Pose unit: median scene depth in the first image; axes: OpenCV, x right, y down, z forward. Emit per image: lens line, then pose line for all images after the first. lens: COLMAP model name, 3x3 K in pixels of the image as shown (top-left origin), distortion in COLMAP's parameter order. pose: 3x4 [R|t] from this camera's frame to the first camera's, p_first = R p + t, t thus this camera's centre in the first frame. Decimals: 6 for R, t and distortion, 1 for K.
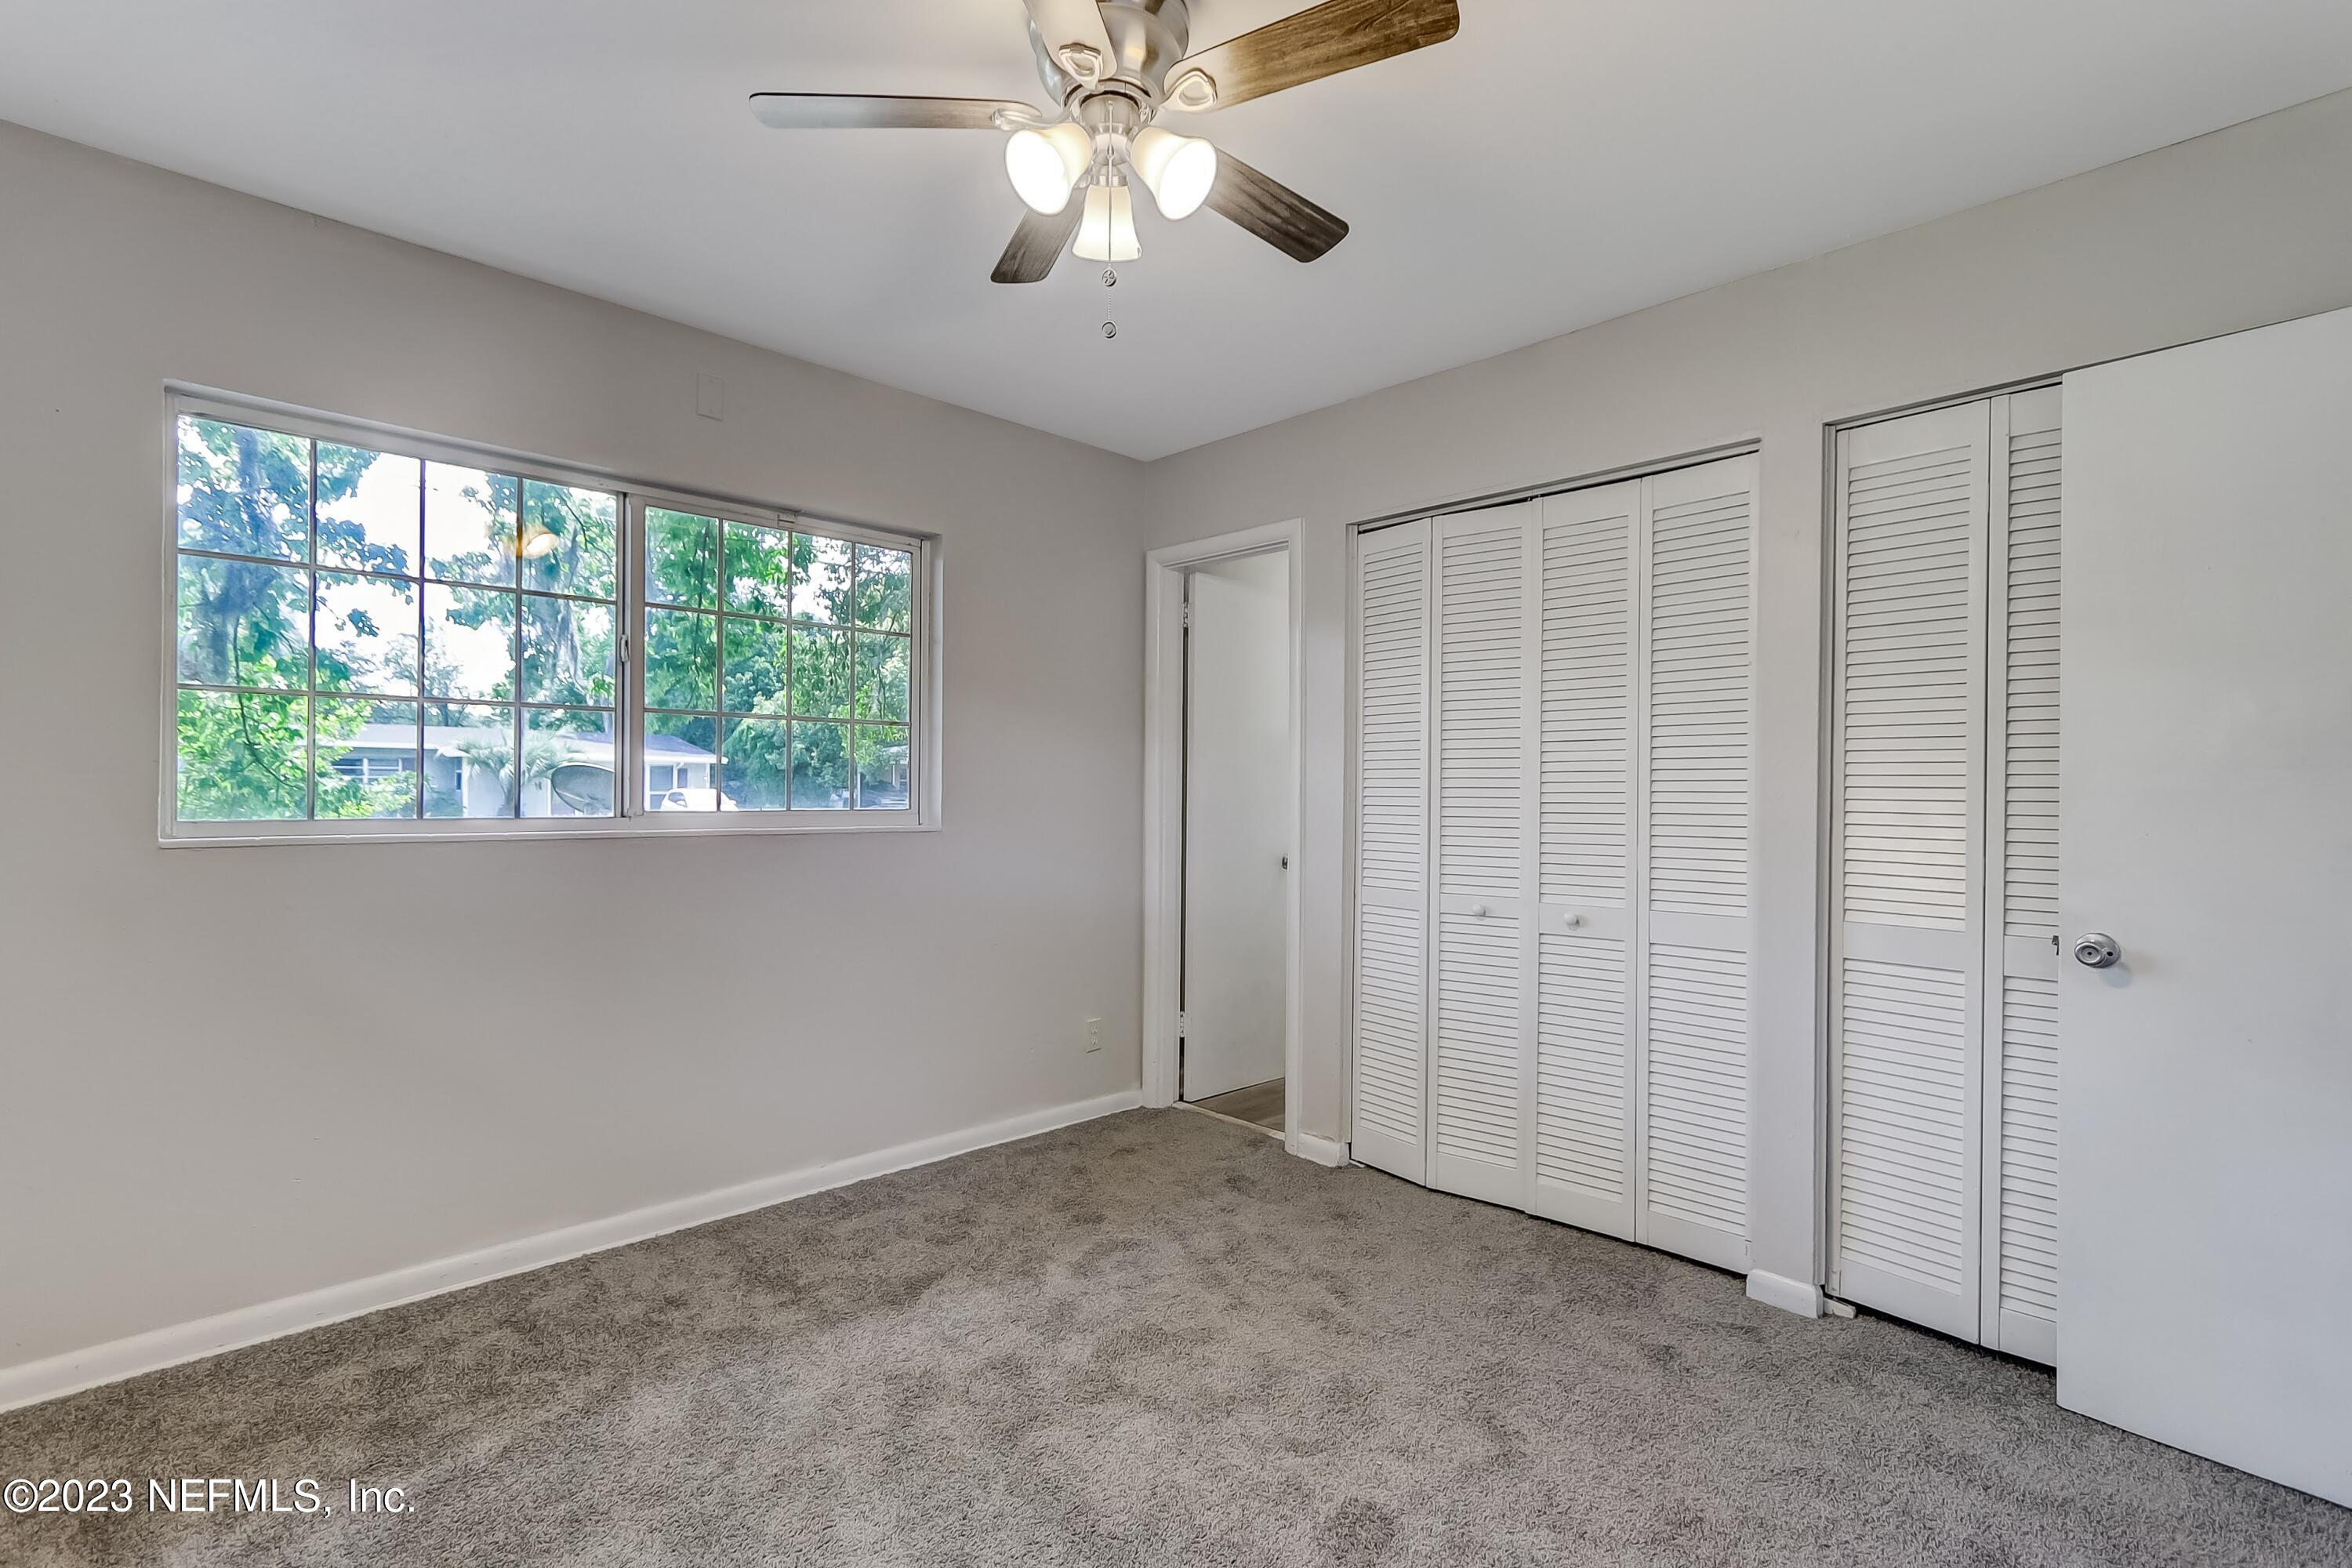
lens RADIAL K [[1067.0, 0, 1155.3], [0, 1067.0, 798.5], [0, 0, 1]] dist [0.001871, 0.004012]
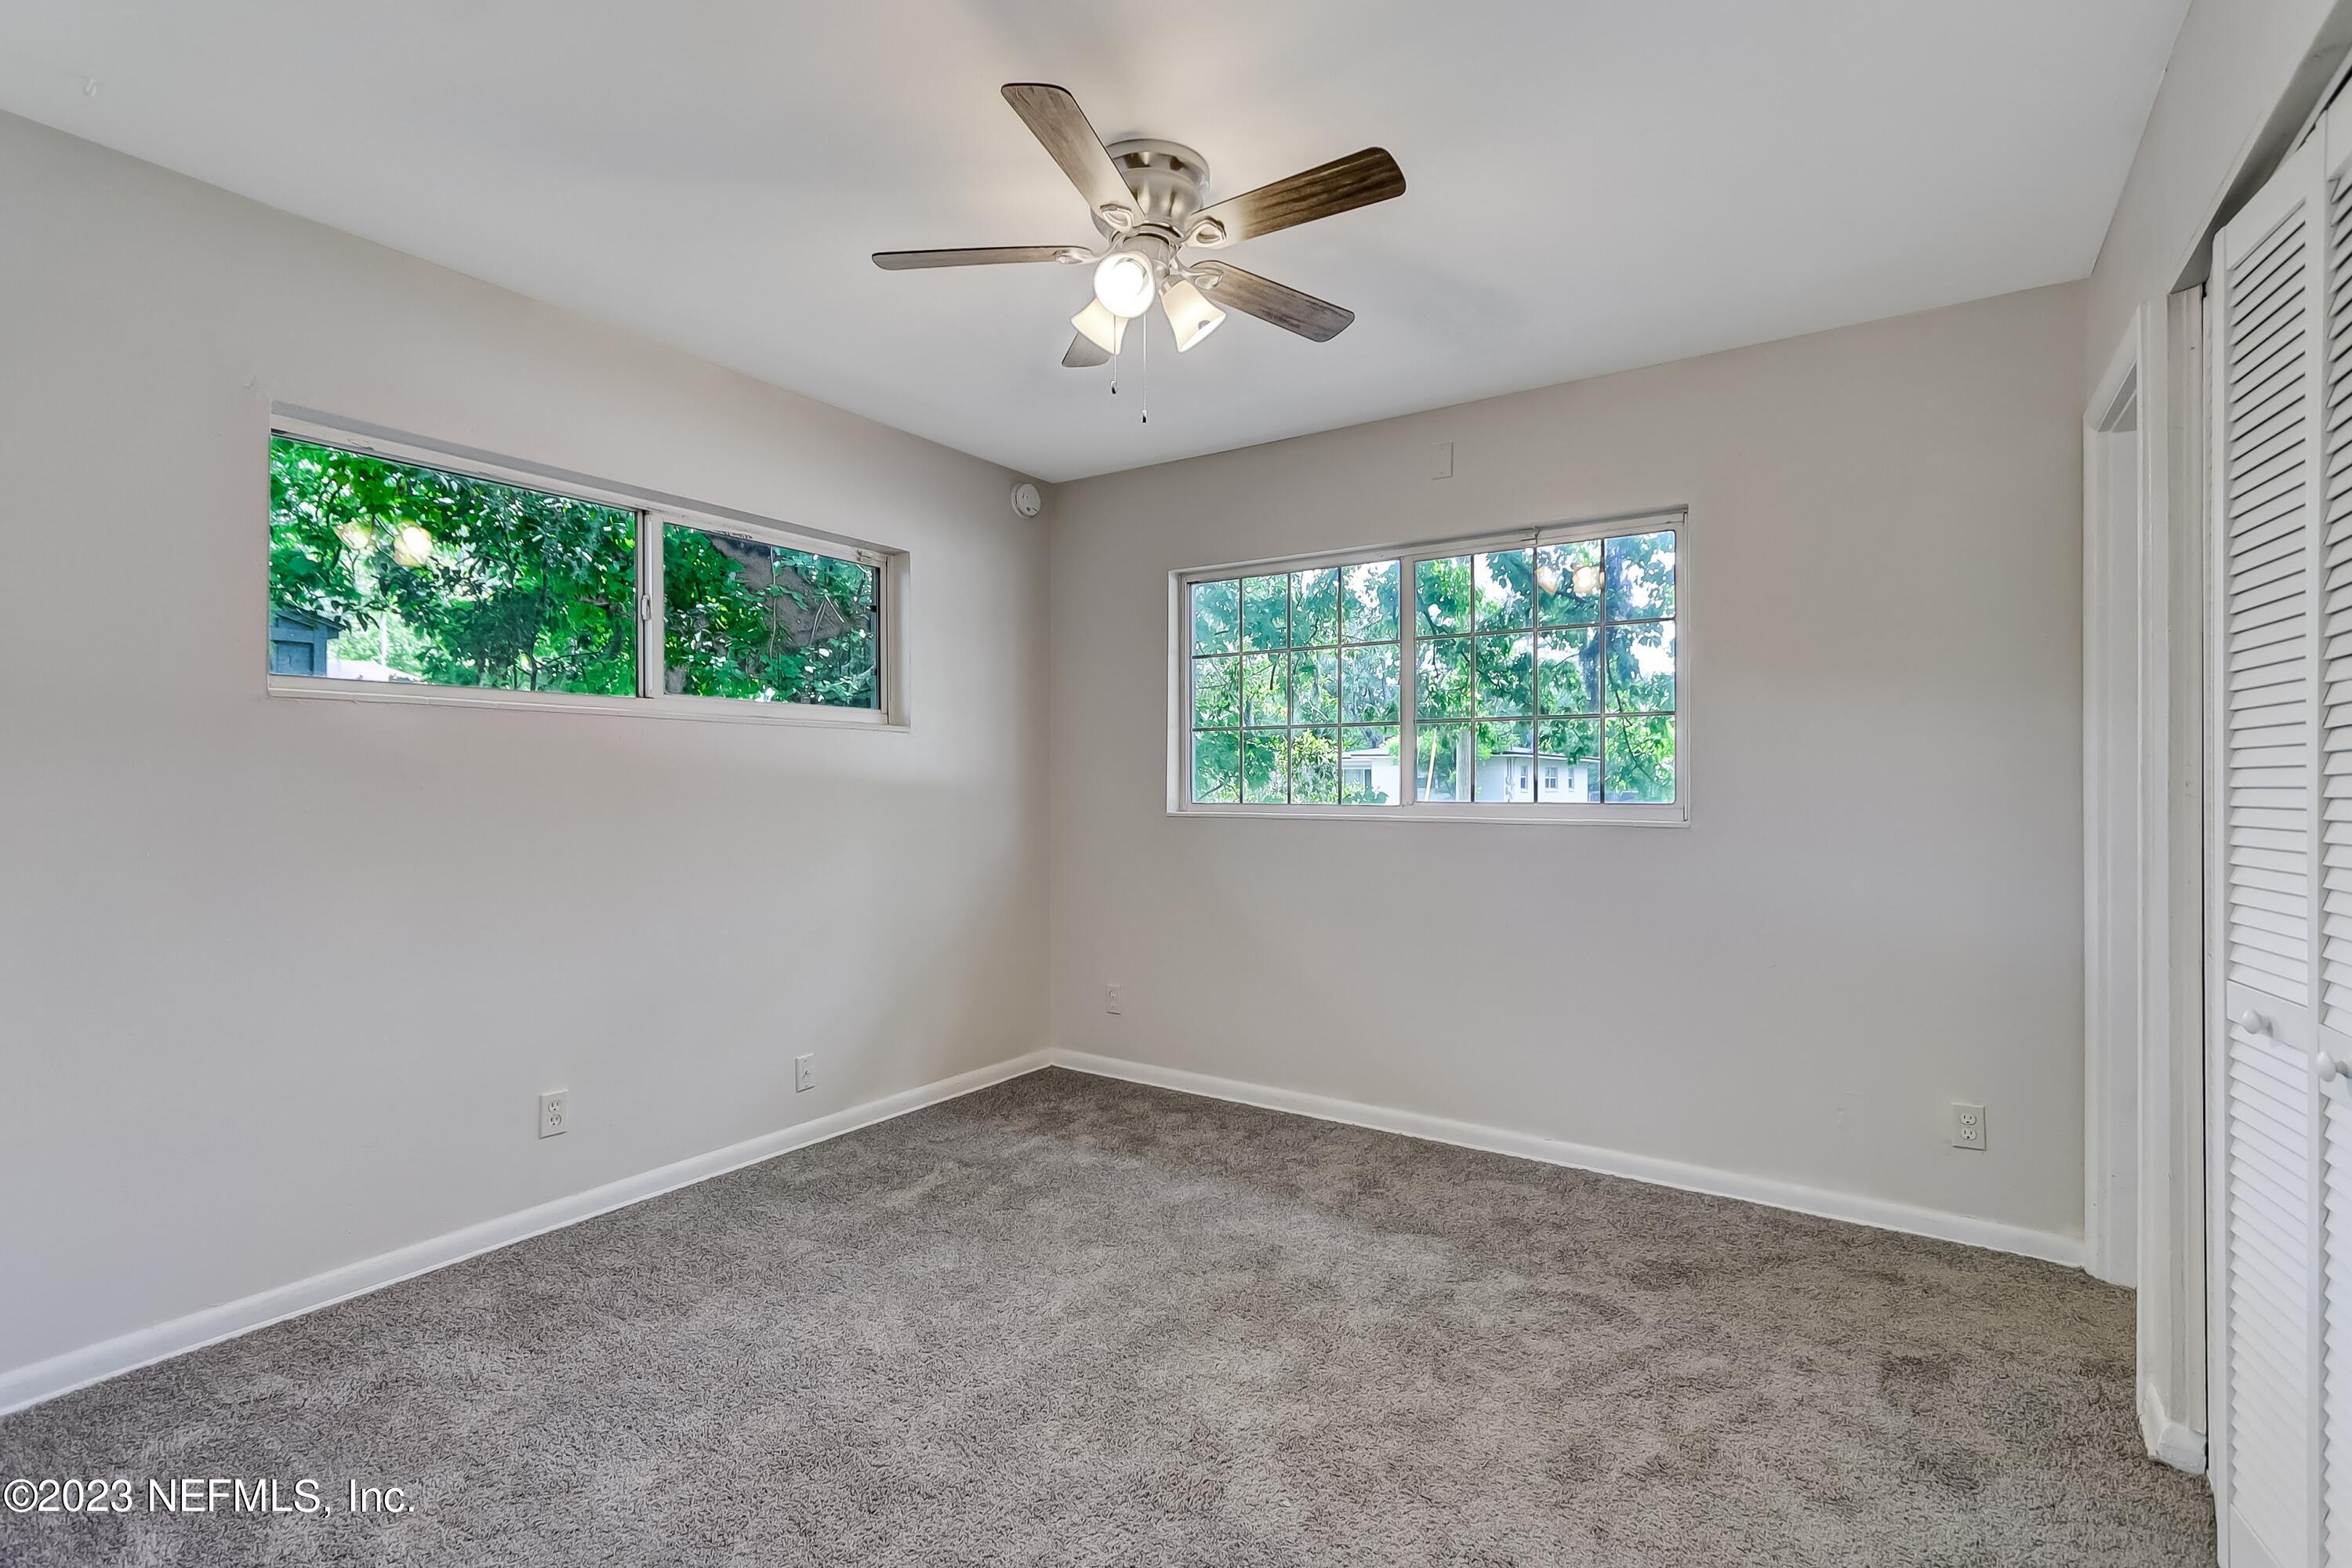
lens RADIAL K [[1067.0, 0, 1175.8], [0, 1067.0, 783.3], [0, 0, 1]] dist [0.001871, 0.004012]
pose [[0.224338, -0.007374, -0.974484, 0.710058], [-0.005952, 0.999942, -0.008937, 0.004628], [0.974493, 0.007805, 0.224281, 0.447980]]
